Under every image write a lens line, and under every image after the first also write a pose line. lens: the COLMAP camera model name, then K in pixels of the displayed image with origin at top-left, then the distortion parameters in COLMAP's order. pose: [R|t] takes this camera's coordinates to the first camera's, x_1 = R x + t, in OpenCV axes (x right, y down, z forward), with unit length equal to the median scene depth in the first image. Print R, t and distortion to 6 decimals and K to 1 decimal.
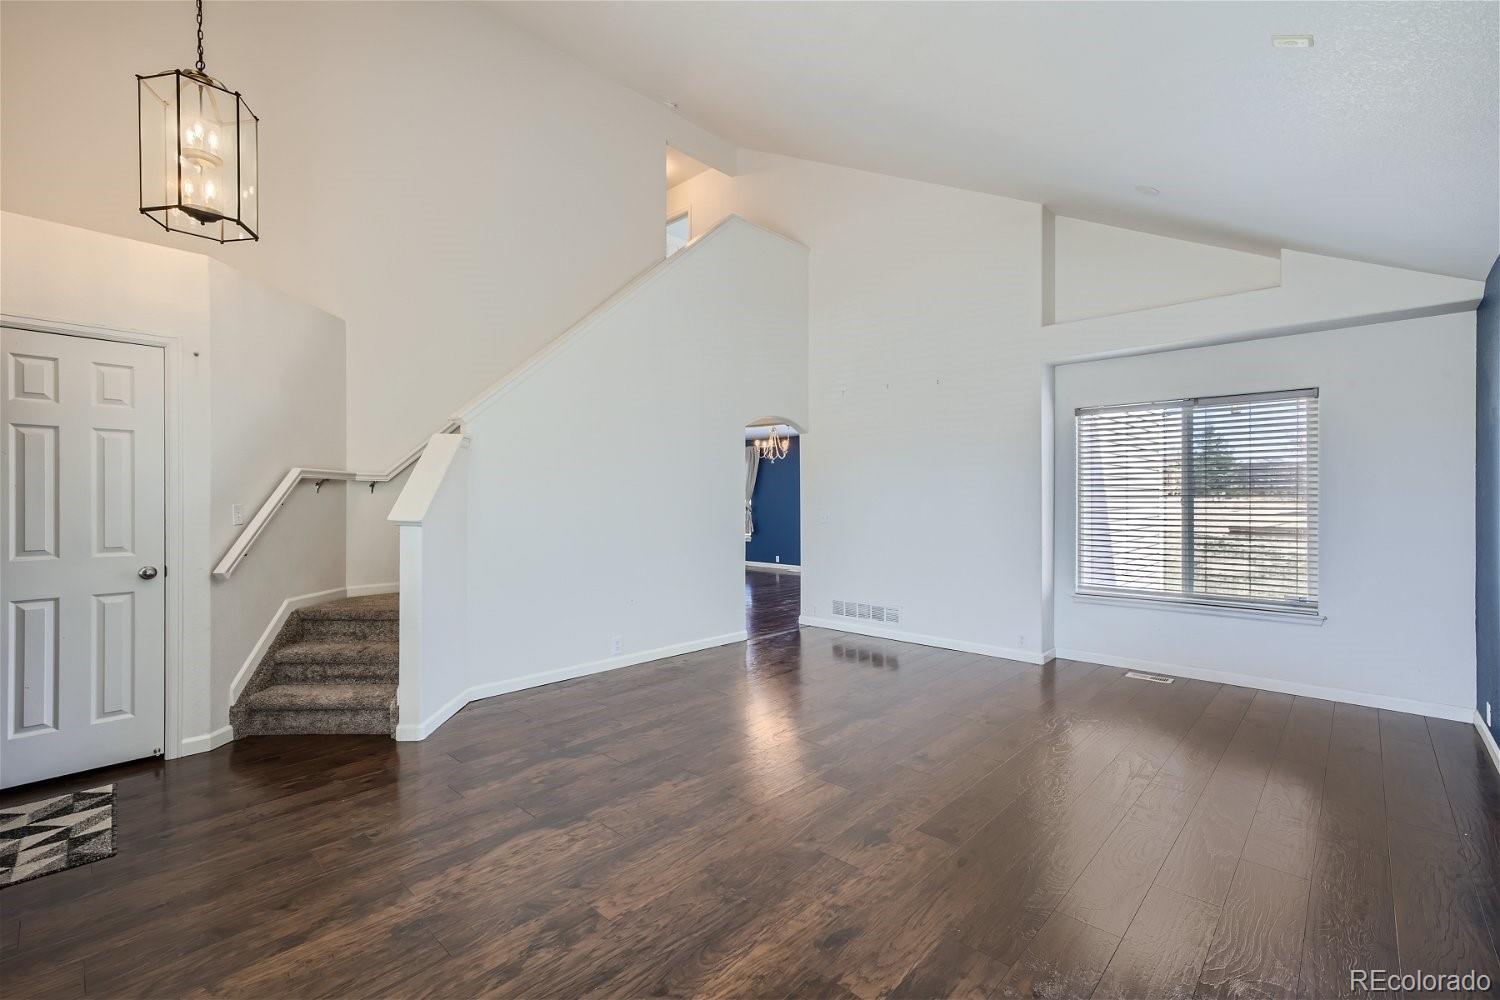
lens RADIAL K [[641.5, 0, 742.8], [0, 641.5, 500.0], [0, 0, 1]] dist [0.003267, 0.000860]
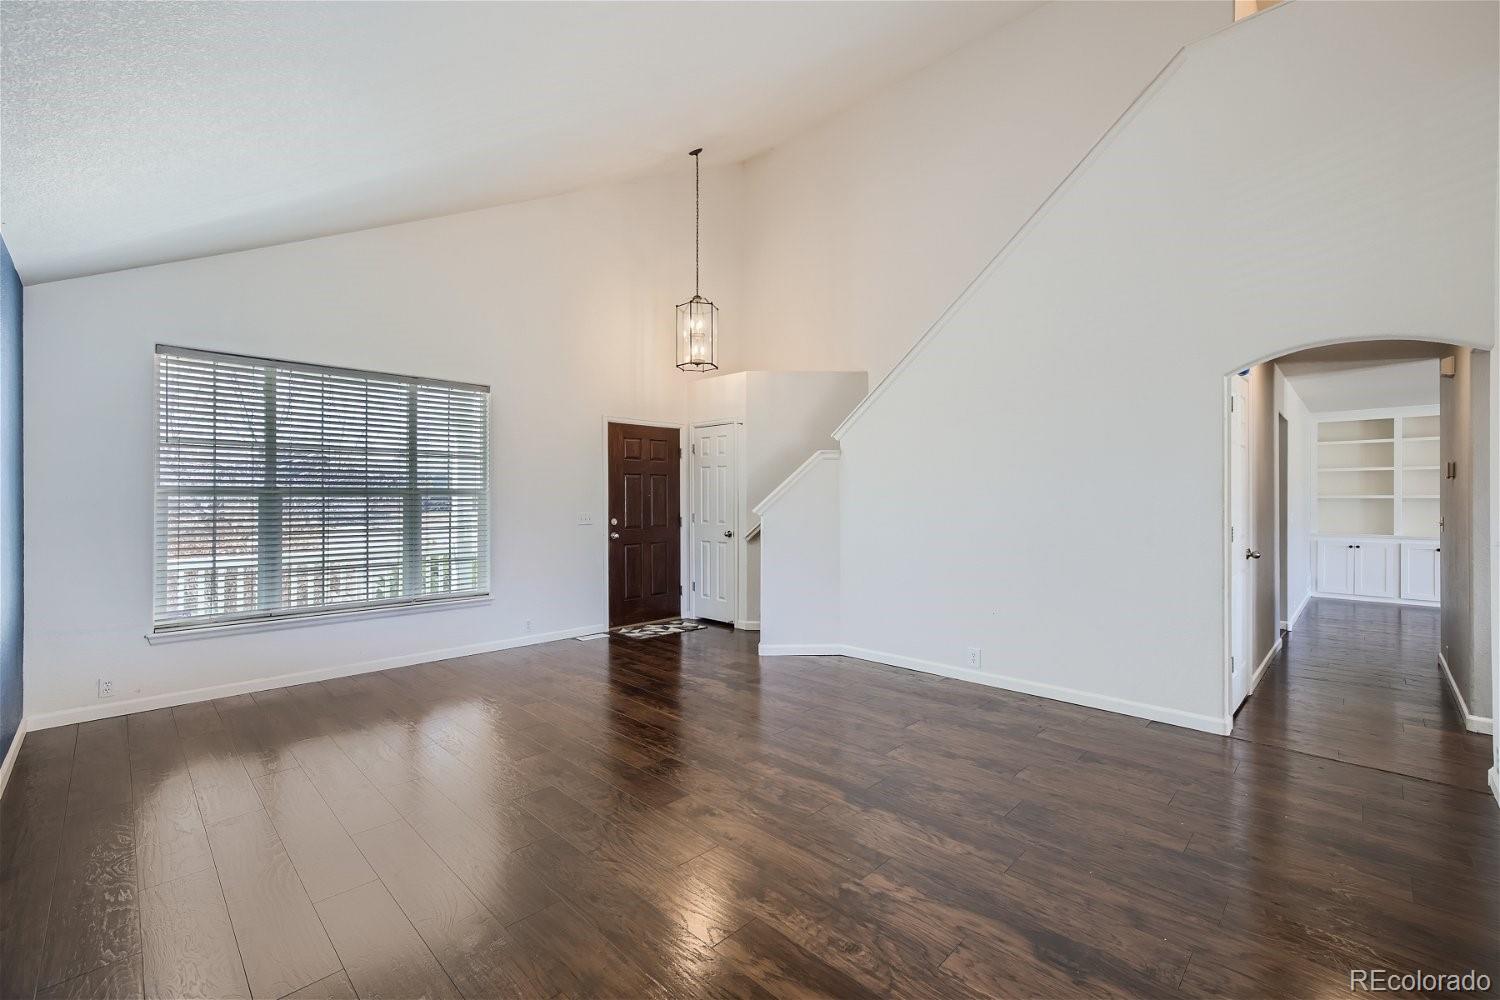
lens RADIAL K [[641.5, 0, 742.8], [0, 641.5, 500.0], [0, 0, 1]] dist [0.003267, 0.000860]
pose [[-0.039174, -0.003574, -0.999226, 1.083562], [0.011946, 0.999920, -0.004045, 0.008124], [0.999161, -0.012095, -0.039128, 1.071054]]
